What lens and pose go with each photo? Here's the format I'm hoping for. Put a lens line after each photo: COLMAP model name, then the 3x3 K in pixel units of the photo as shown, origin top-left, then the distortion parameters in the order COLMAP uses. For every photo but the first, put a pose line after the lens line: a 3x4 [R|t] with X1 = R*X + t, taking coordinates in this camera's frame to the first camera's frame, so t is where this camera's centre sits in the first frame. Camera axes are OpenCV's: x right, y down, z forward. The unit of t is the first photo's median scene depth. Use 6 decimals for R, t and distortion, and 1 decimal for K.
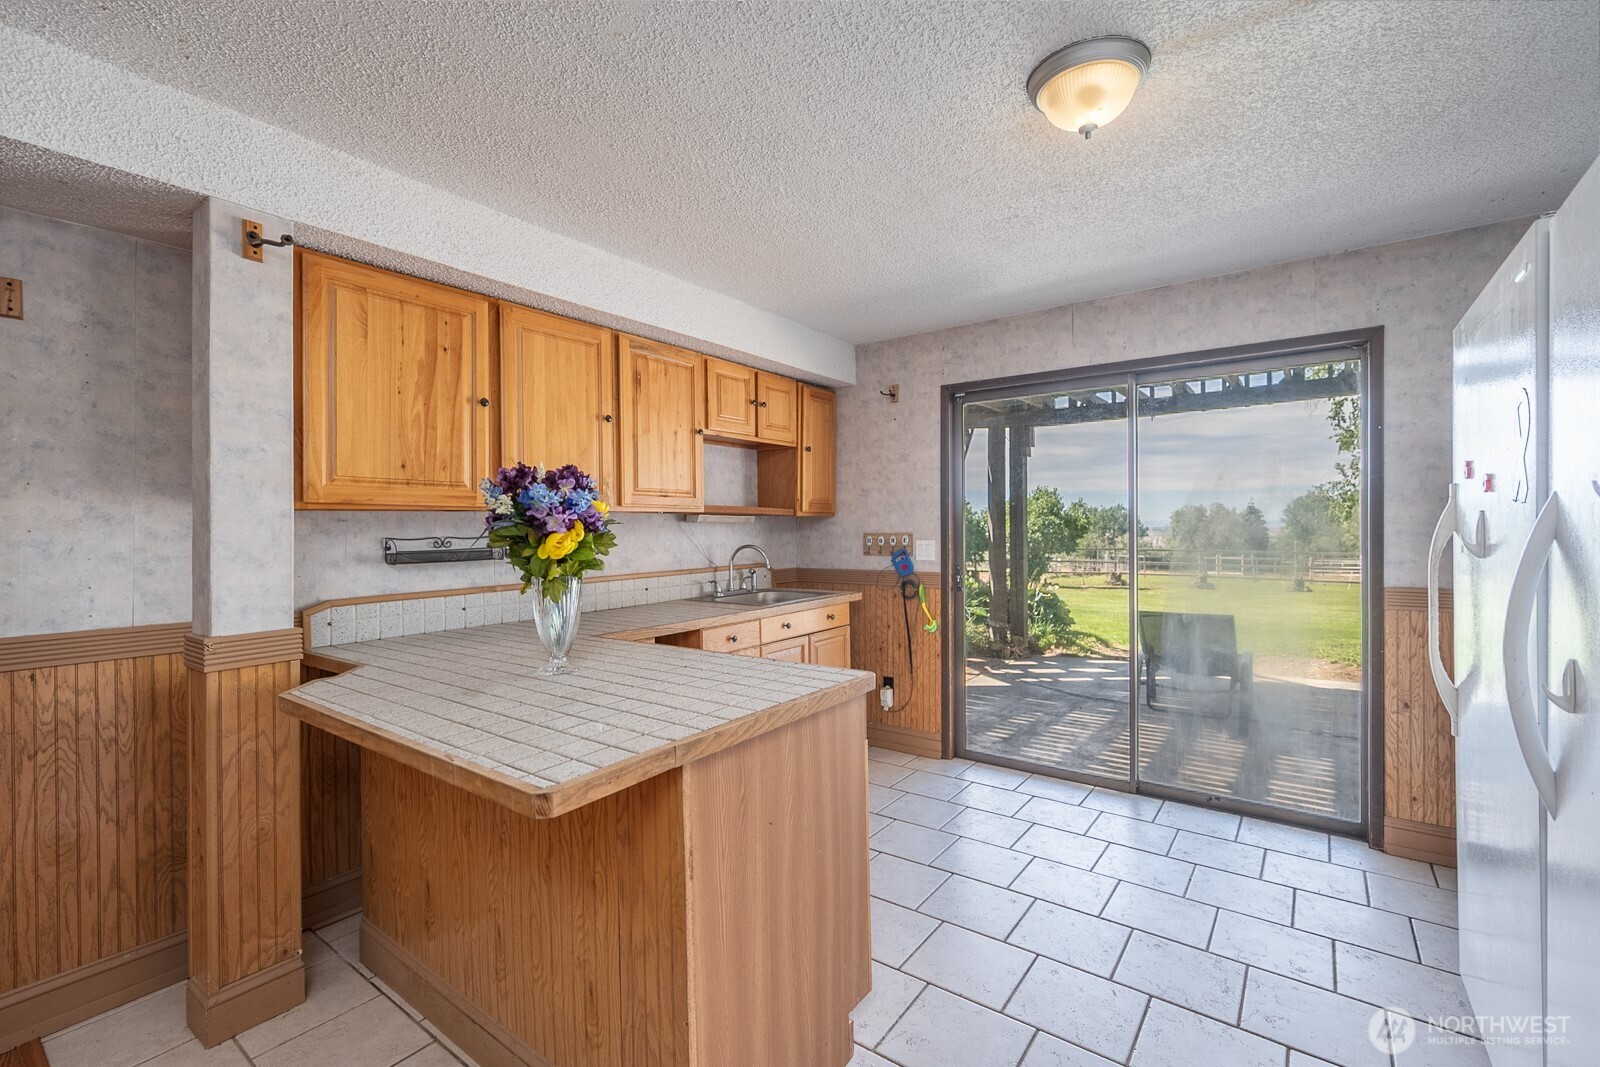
lens RADIAL K [[701.4, 0, 800.0], [0, 701.4, 533.5], [0, 0, 1]] dist [0.000033, -0.000020]
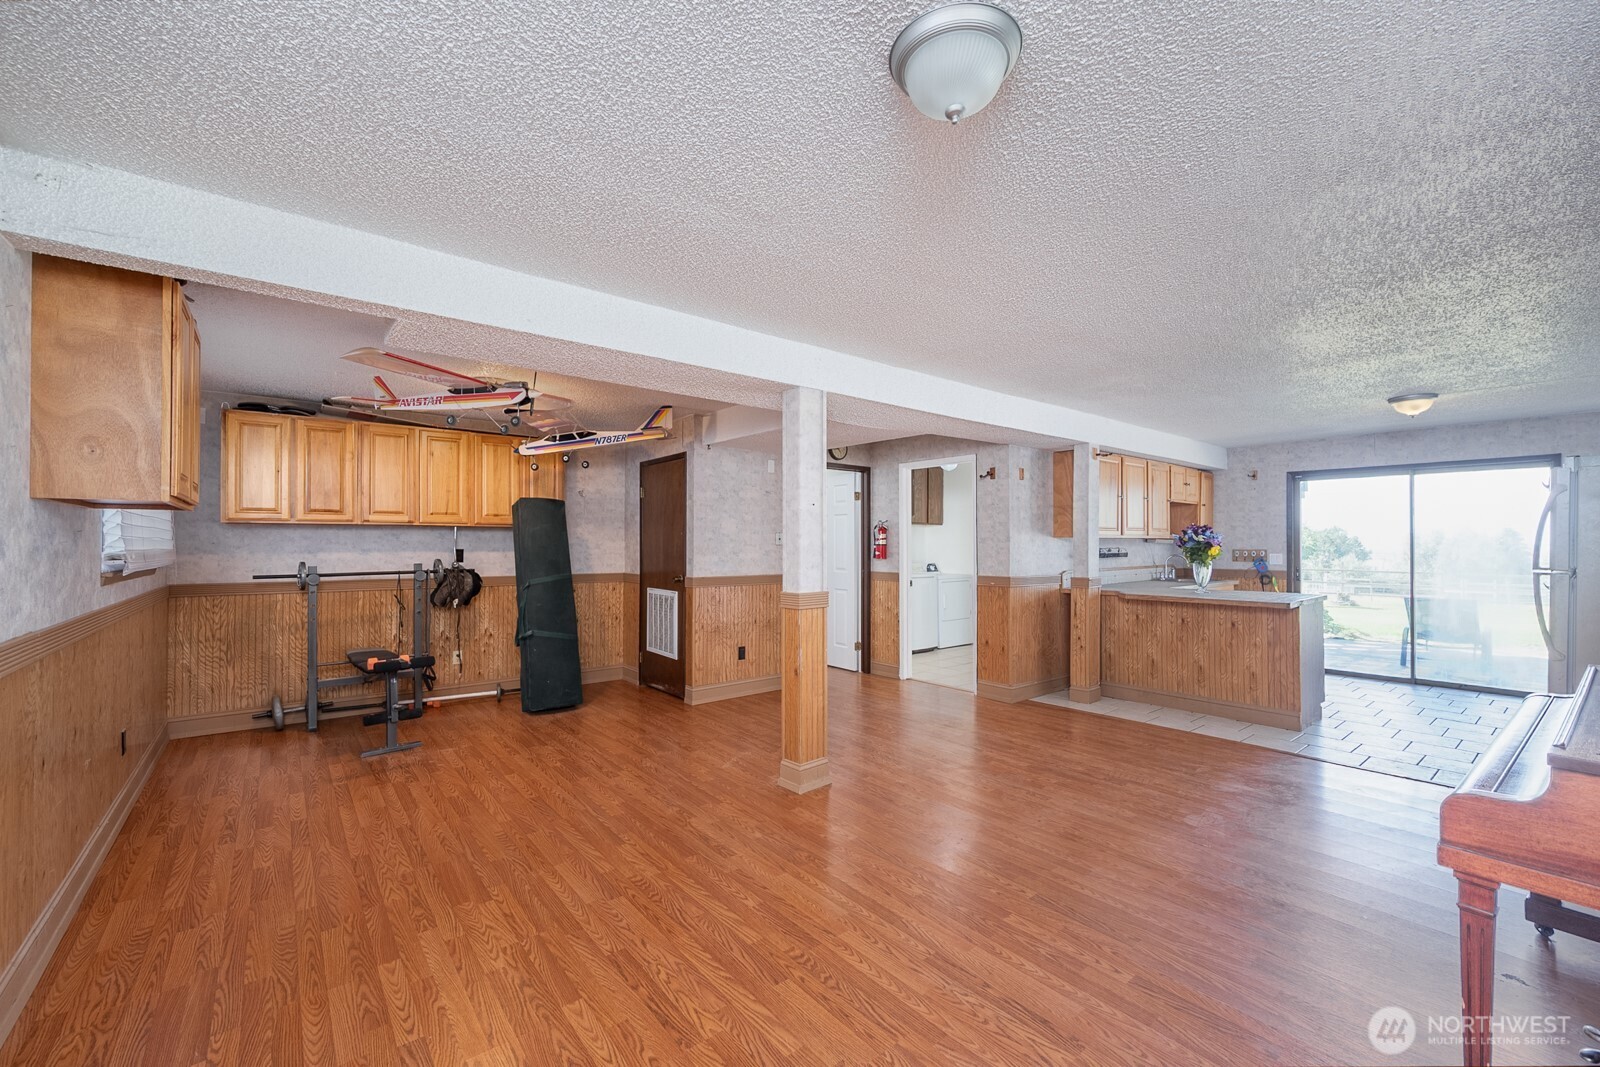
lens RADIAL K [[660.0, 0, 800.0], [0, 660.0, 533.5], [0, 0, 1]] dist [0.000616, -0.000030]
pose [[0.967292, 0.006118, -0.253590, -0.615312], [-0.012216, 0.999673, -0.022482, 0.011514], [0.253370, 0.024845, 0.967050, -1.049595]]
